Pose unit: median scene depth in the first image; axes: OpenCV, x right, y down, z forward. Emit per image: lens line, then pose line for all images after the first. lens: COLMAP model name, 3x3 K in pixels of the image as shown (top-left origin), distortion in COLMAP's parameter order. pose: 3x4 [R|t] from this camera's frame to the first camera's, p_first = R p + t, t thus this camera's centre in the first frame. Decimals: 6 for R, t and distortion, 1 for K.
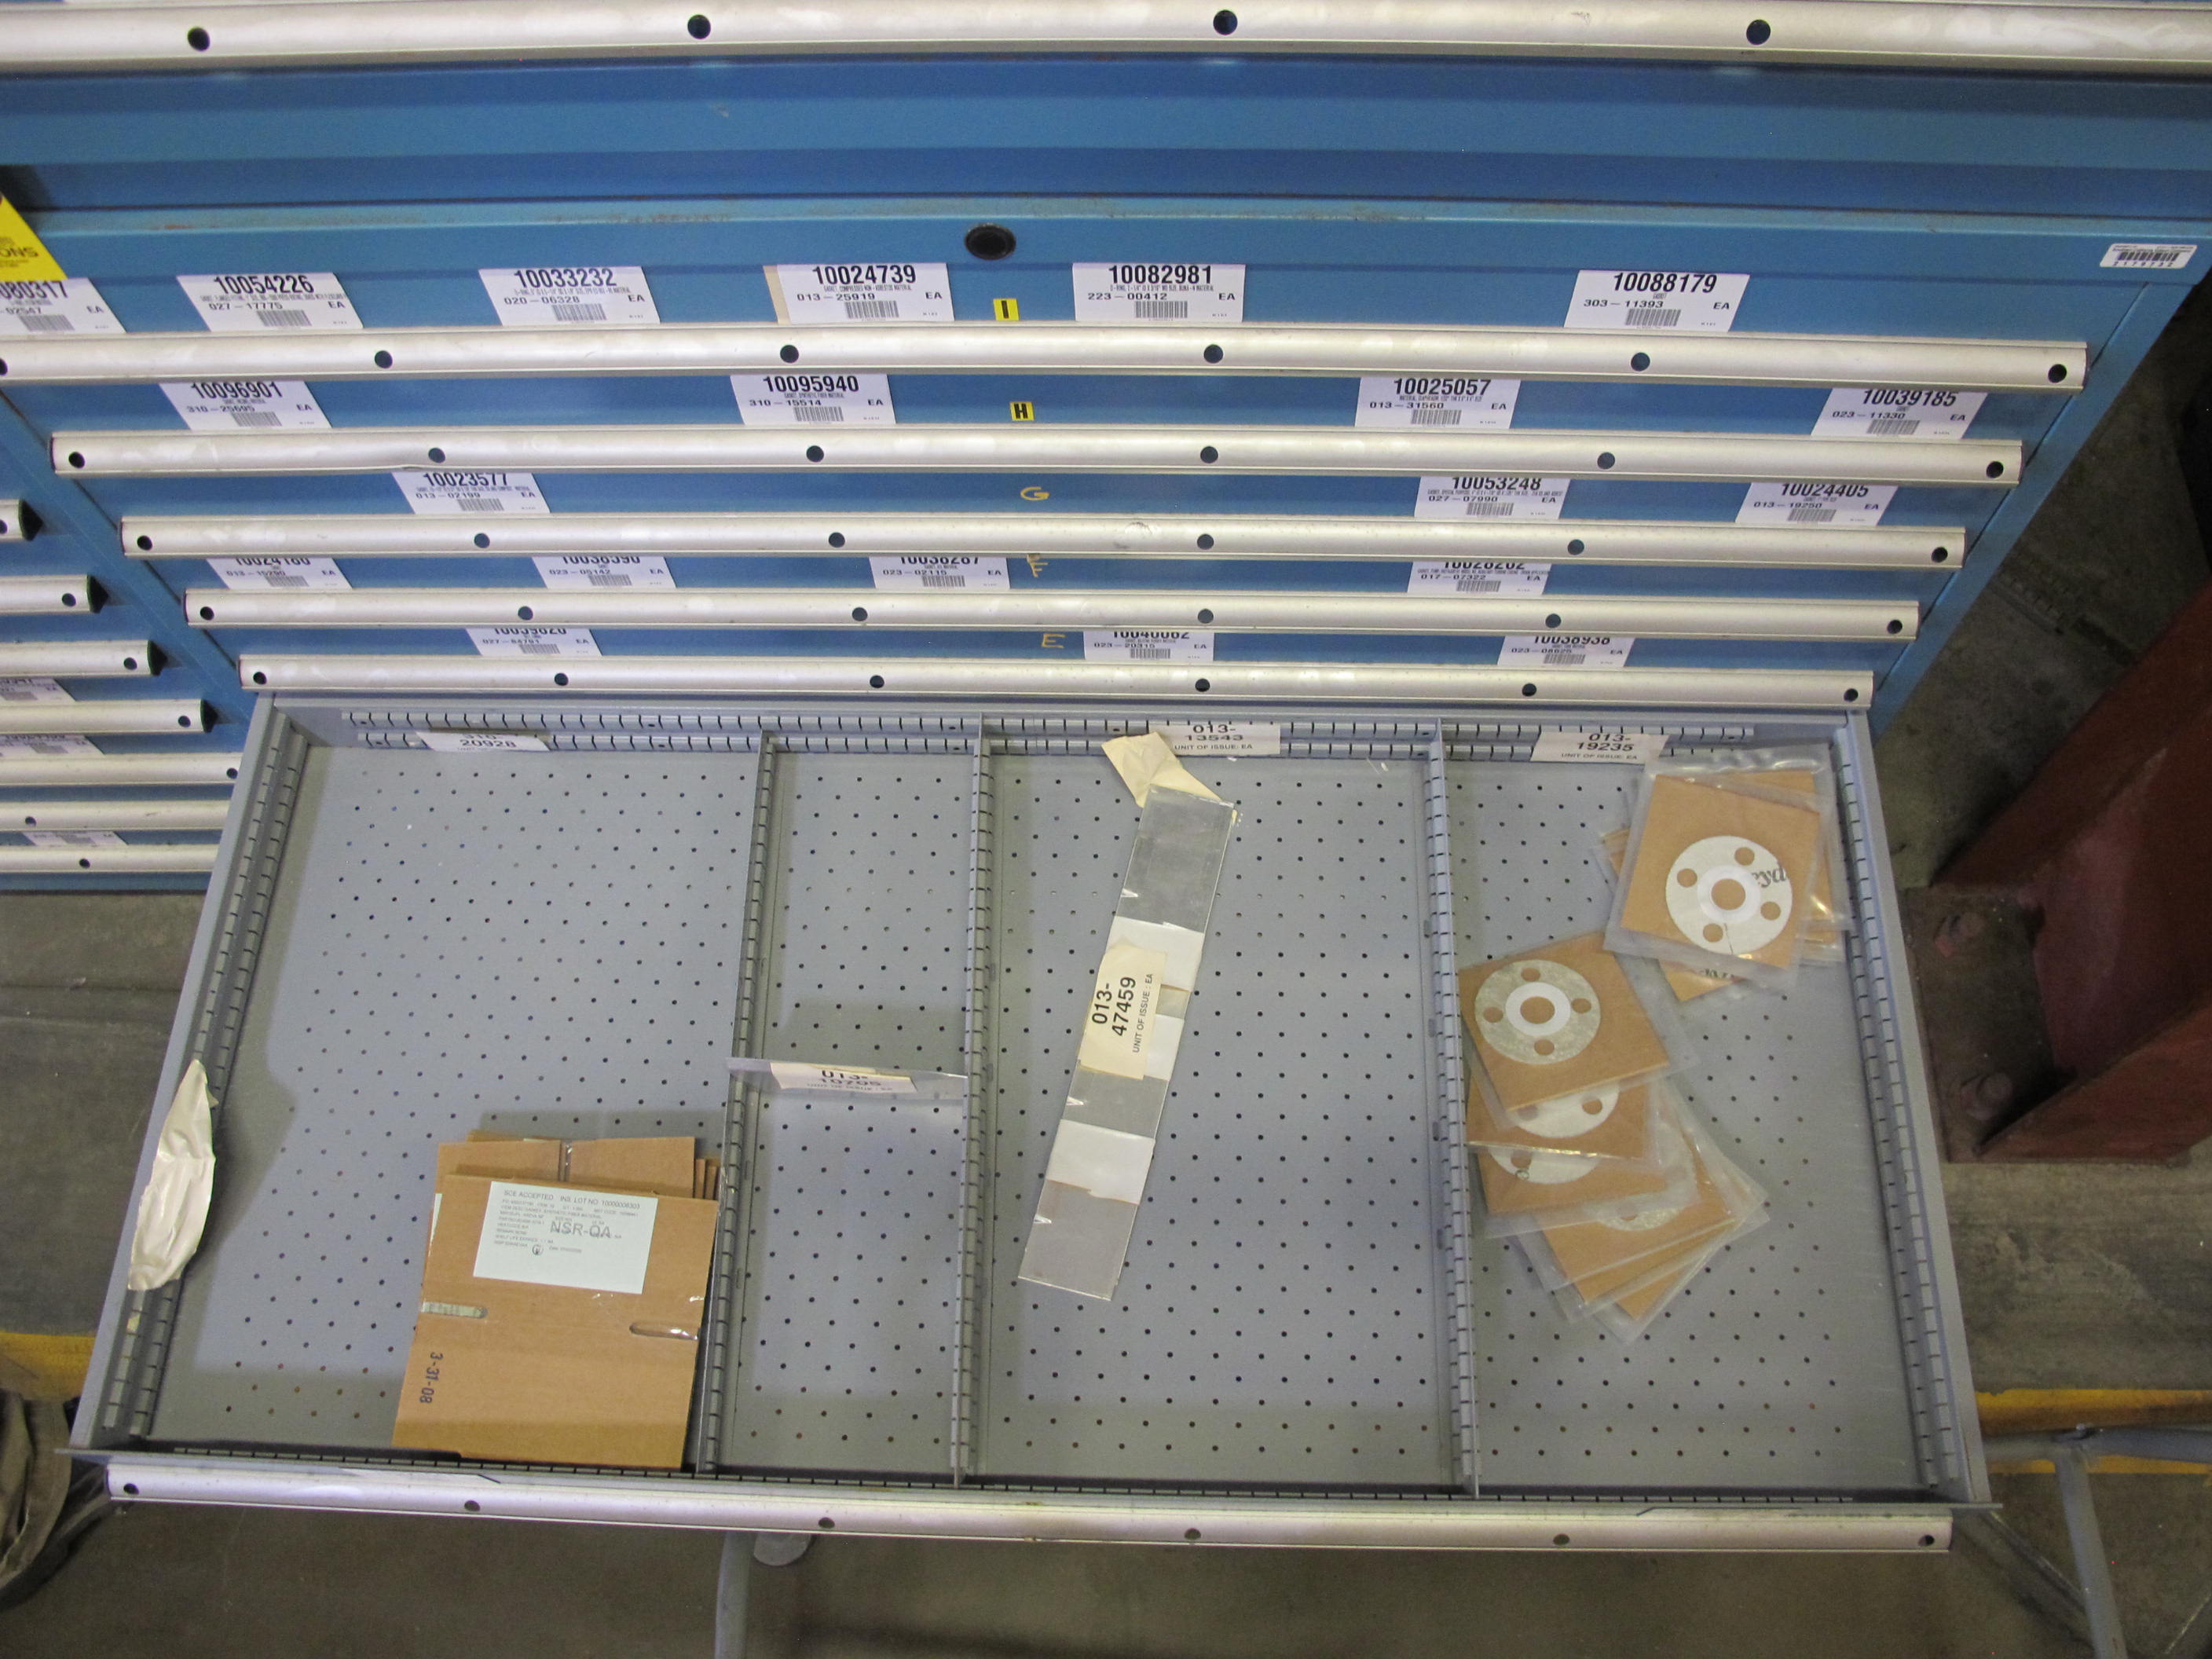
lens RADIAL K [[1871.8, 0, 1106.5], [0, 1871.8, 837.8], [0, 0, 1]] dist [-0.148381, 0.111452]
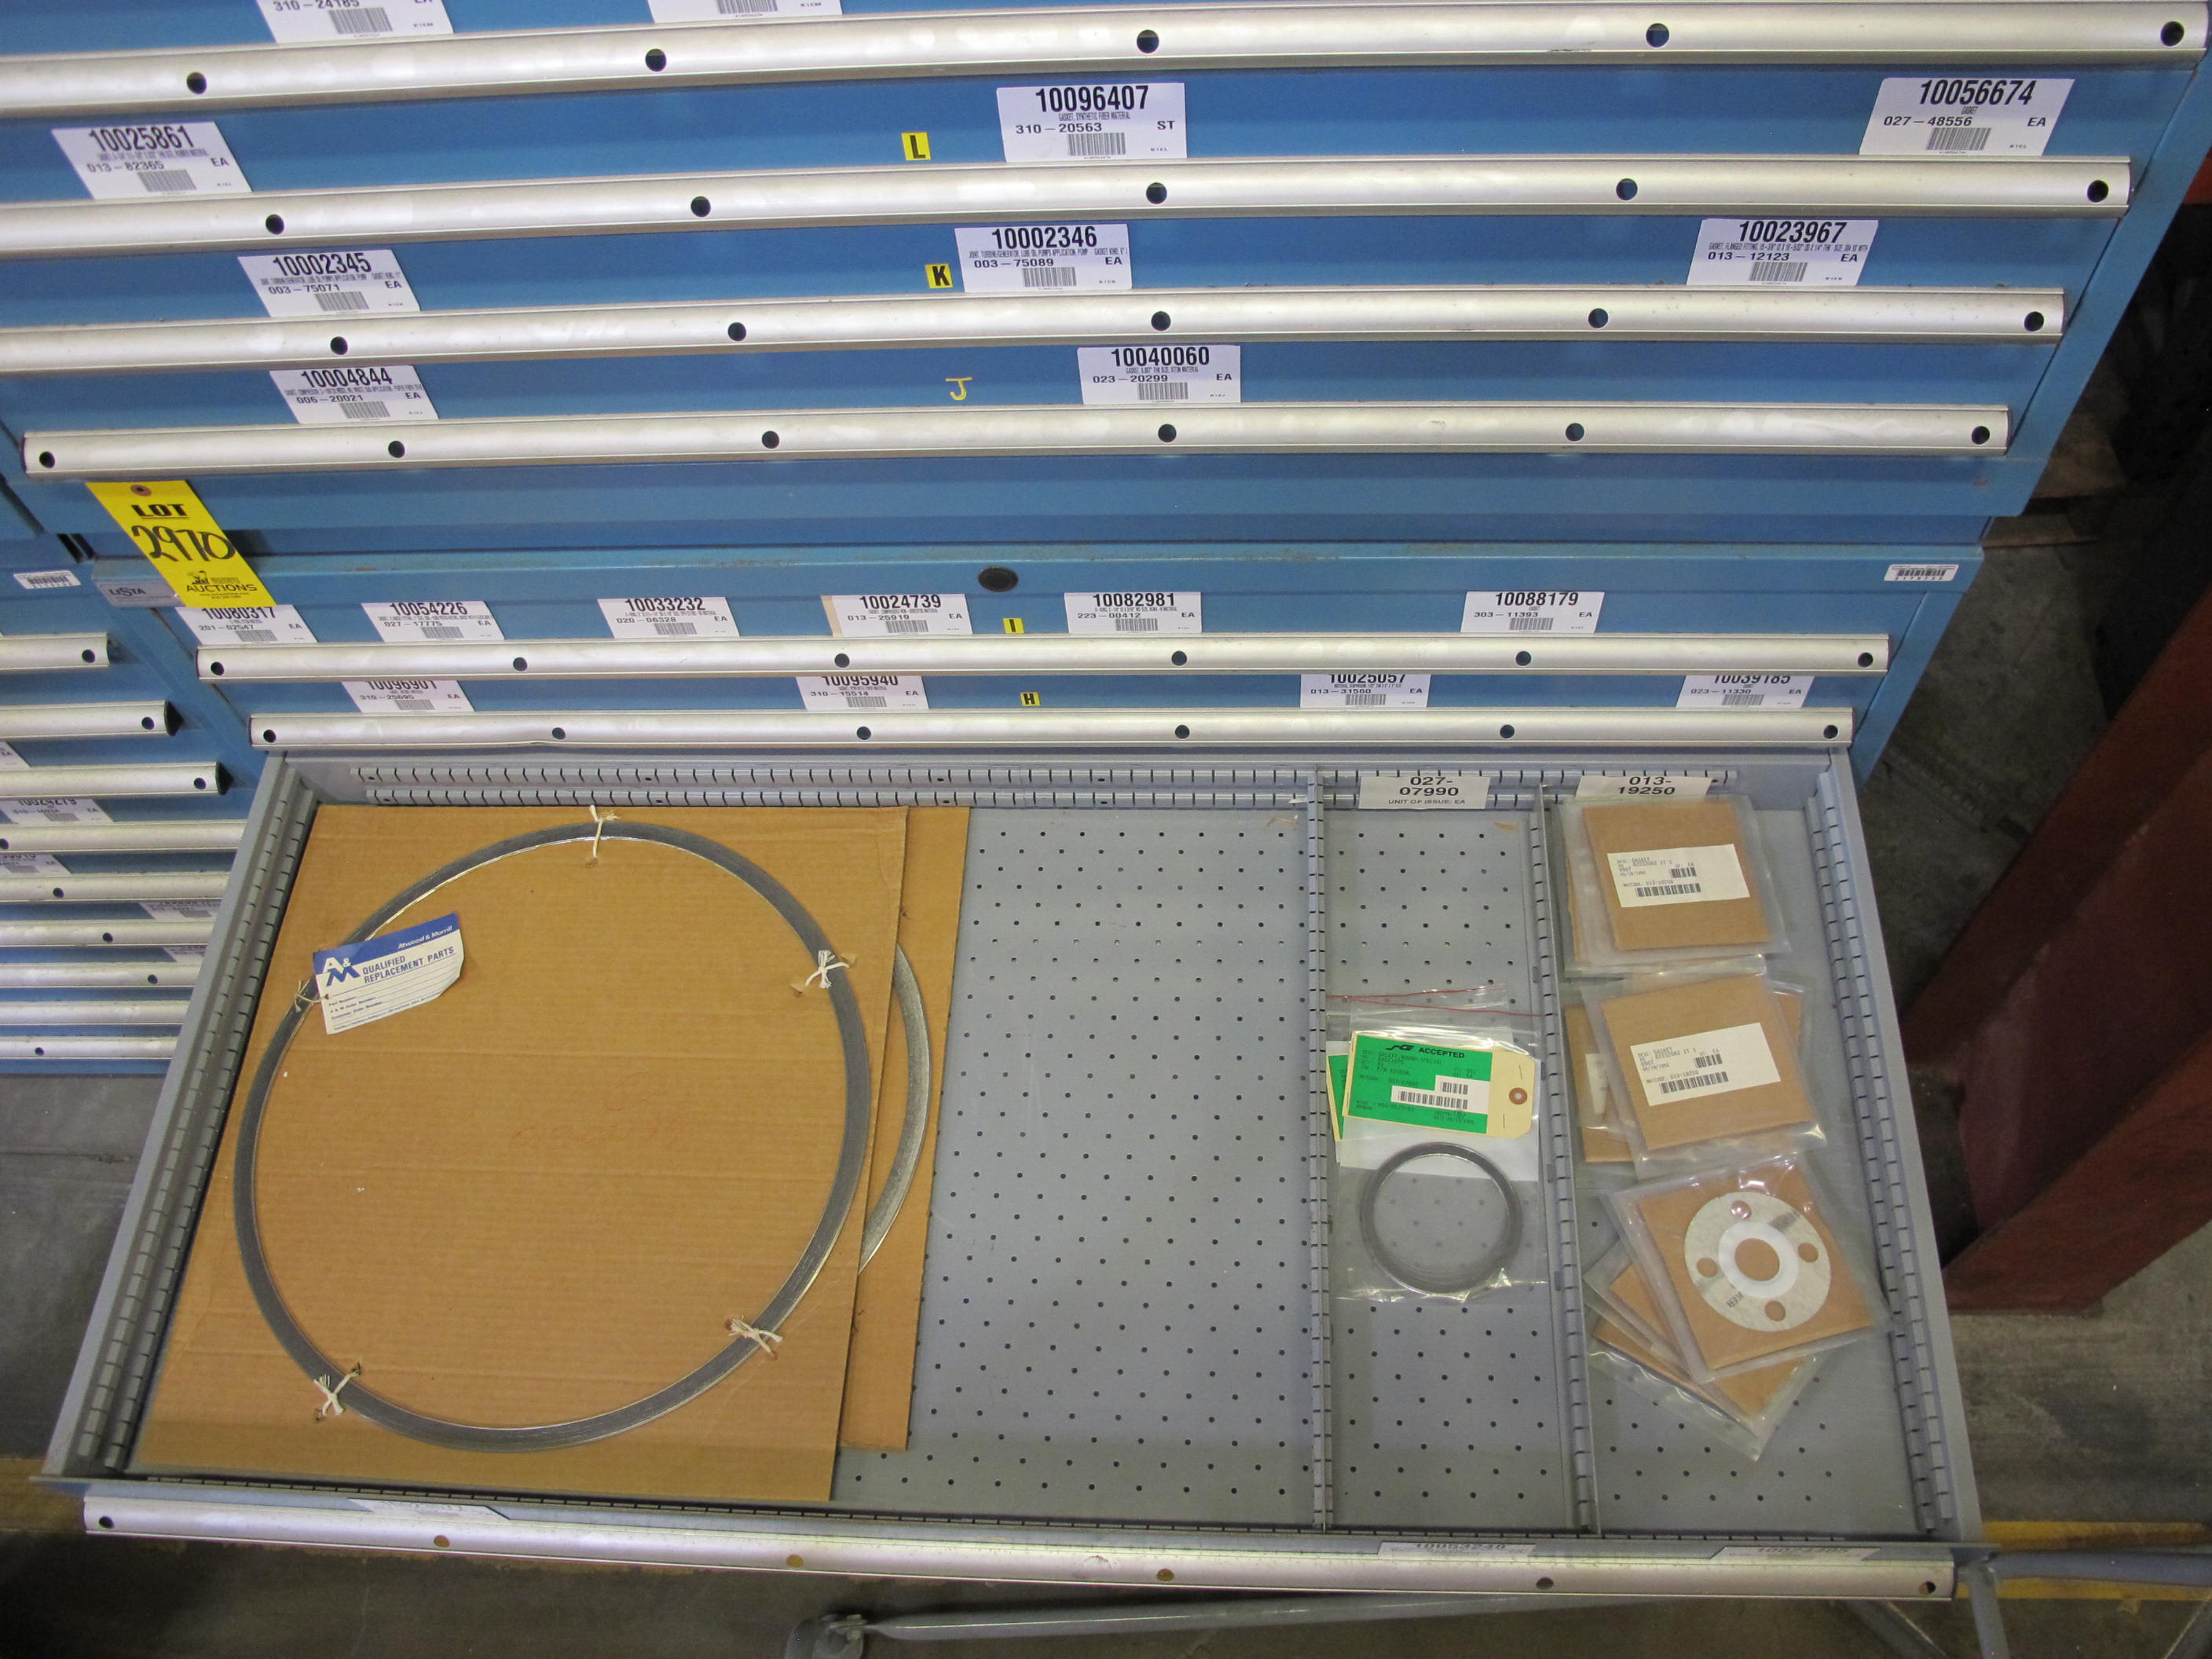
lens RADIAL K [[1870.7, 0, 1106.0], [0, 1870.7, 829.5], [0, 0, 1]] dist [-0.147616, 0.109194]
pose [[0.999308, -0.009325, -0.036016, 0.046156], [0.006042, 0.995904, -0.090213, -0.028592], [0.036710, 0.089933, 0.995271, -0.215846]]
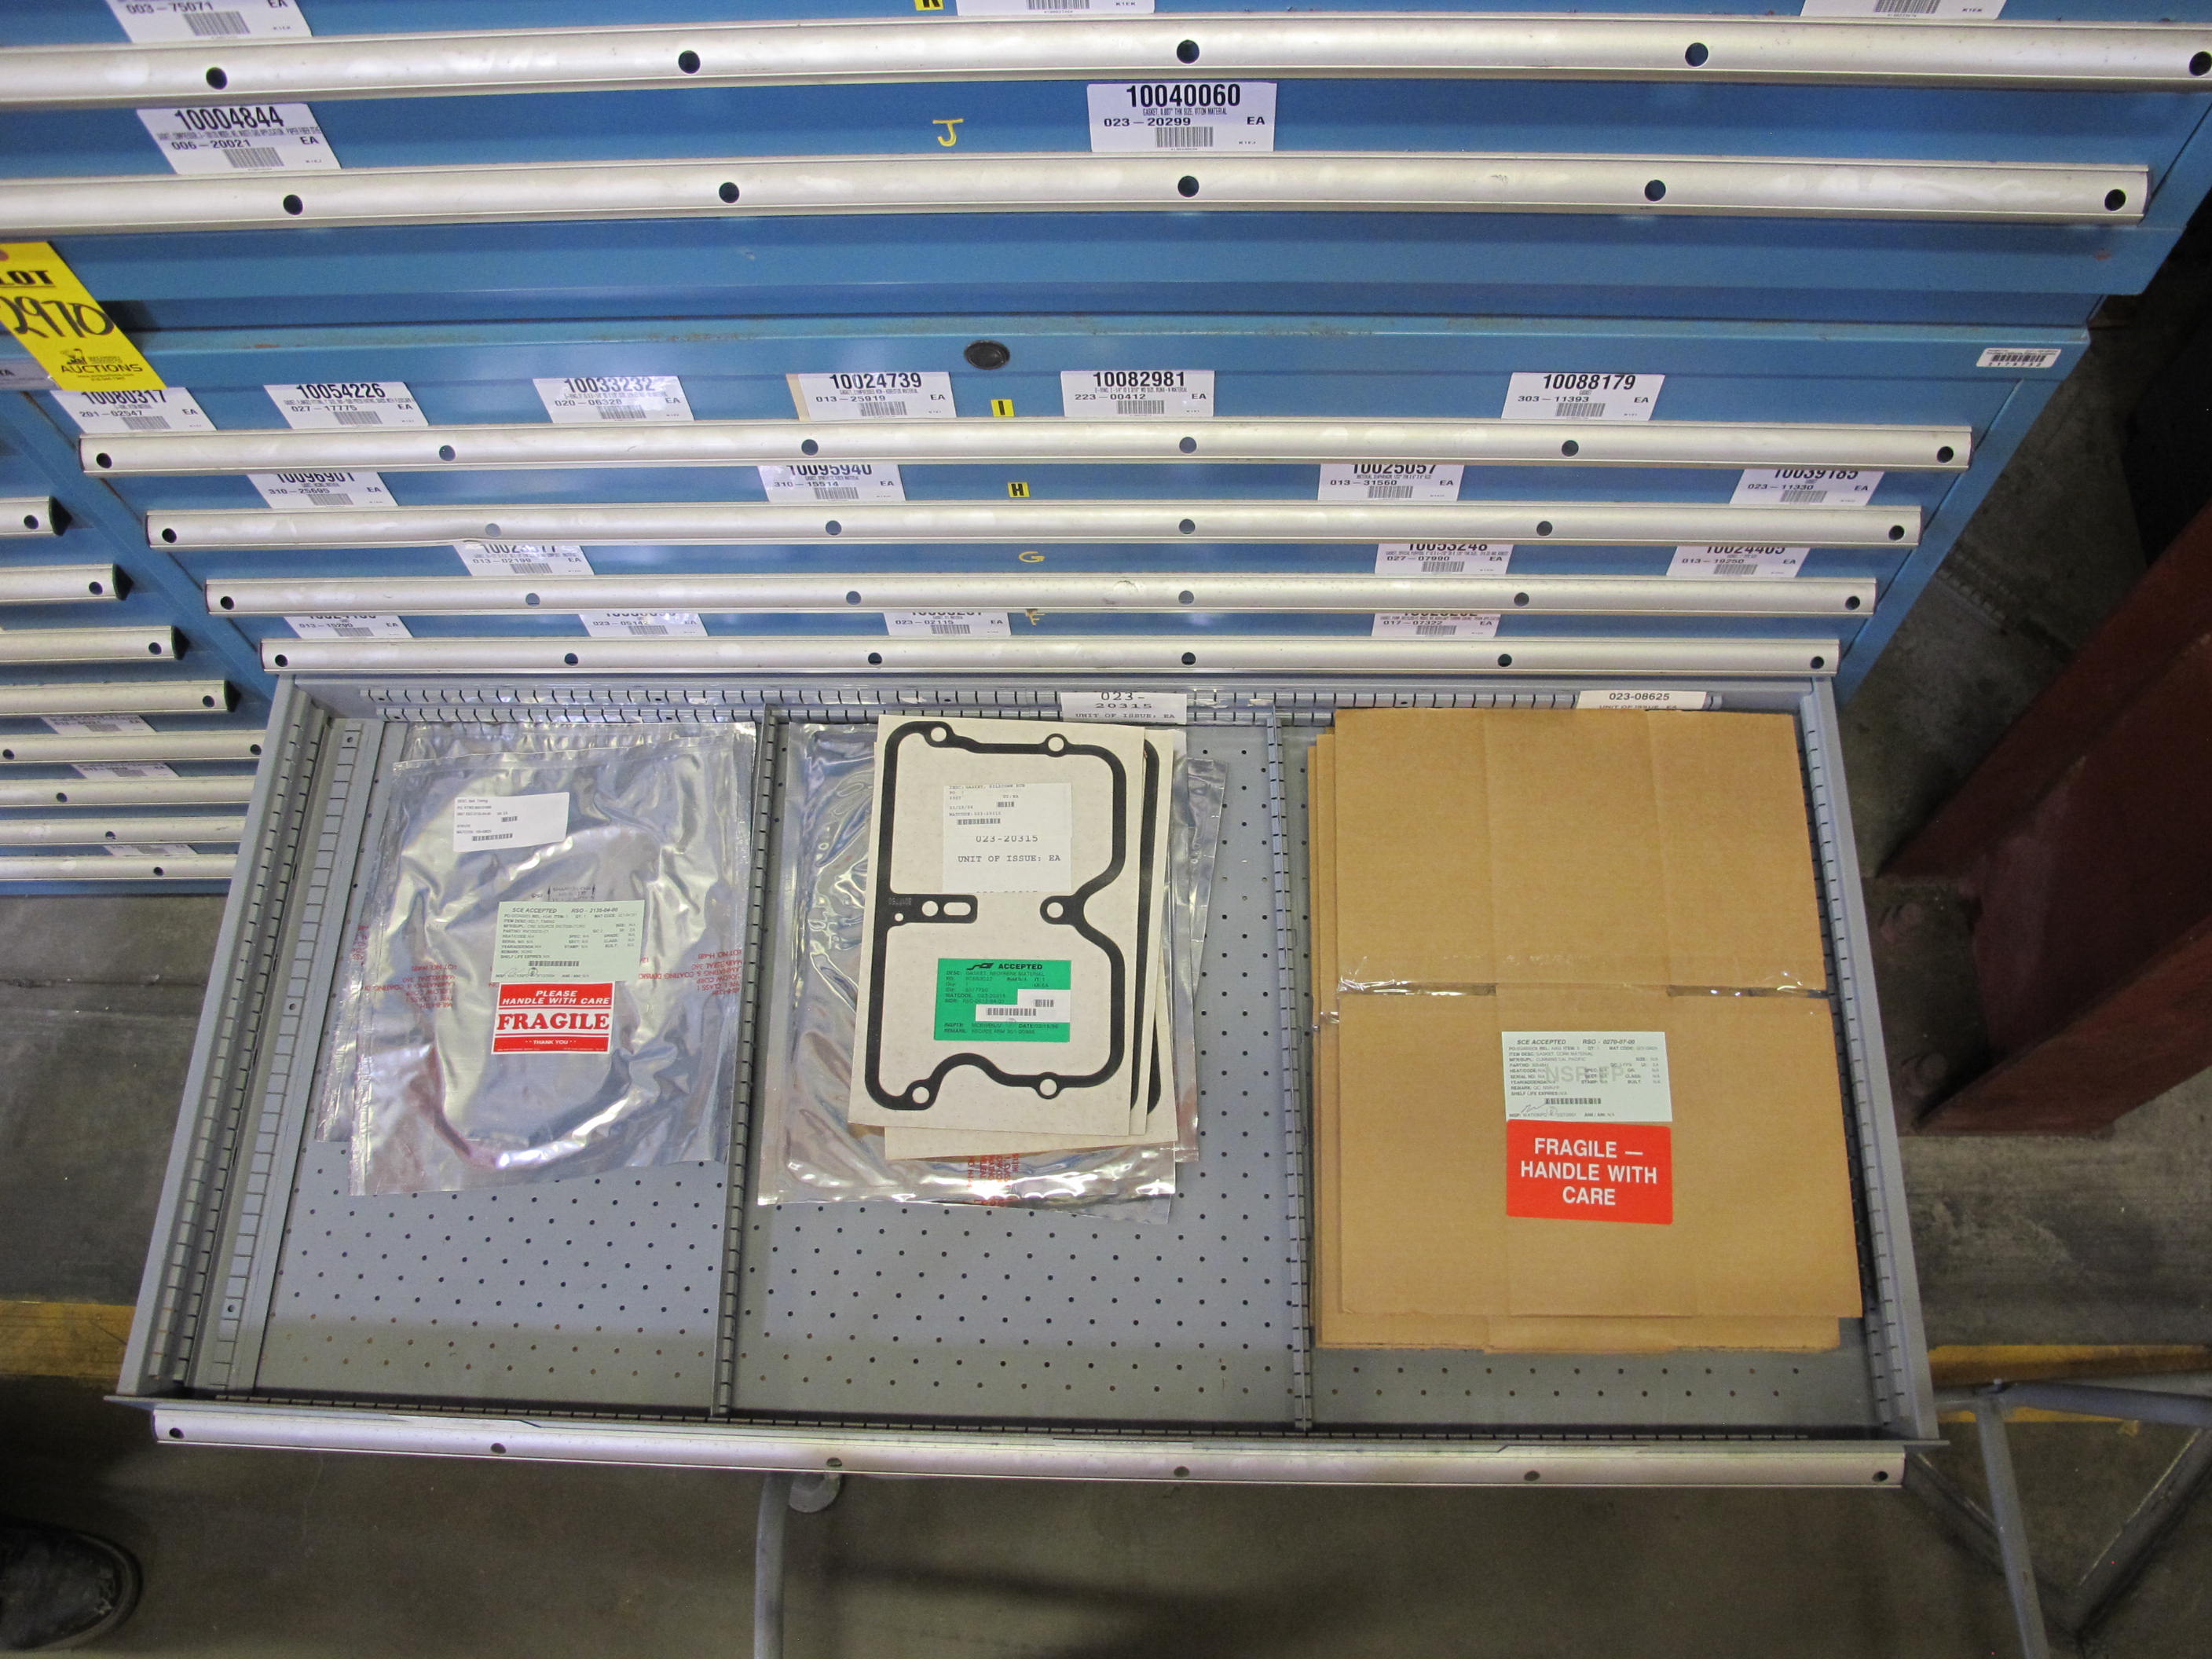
lens RADIAL K [[1870.7, 0, 1106.0], [0, 1870.7, 829.5], [0, 0, 1]] dist [-0.147616, 0.109194]
pose [[0.999932, -0.008375, -0.008161, 0.013491], [0.008594, 0.999596, 0.027105, -0.052376], [0.007931, -0.027173, 0.999599, -0.114189]]
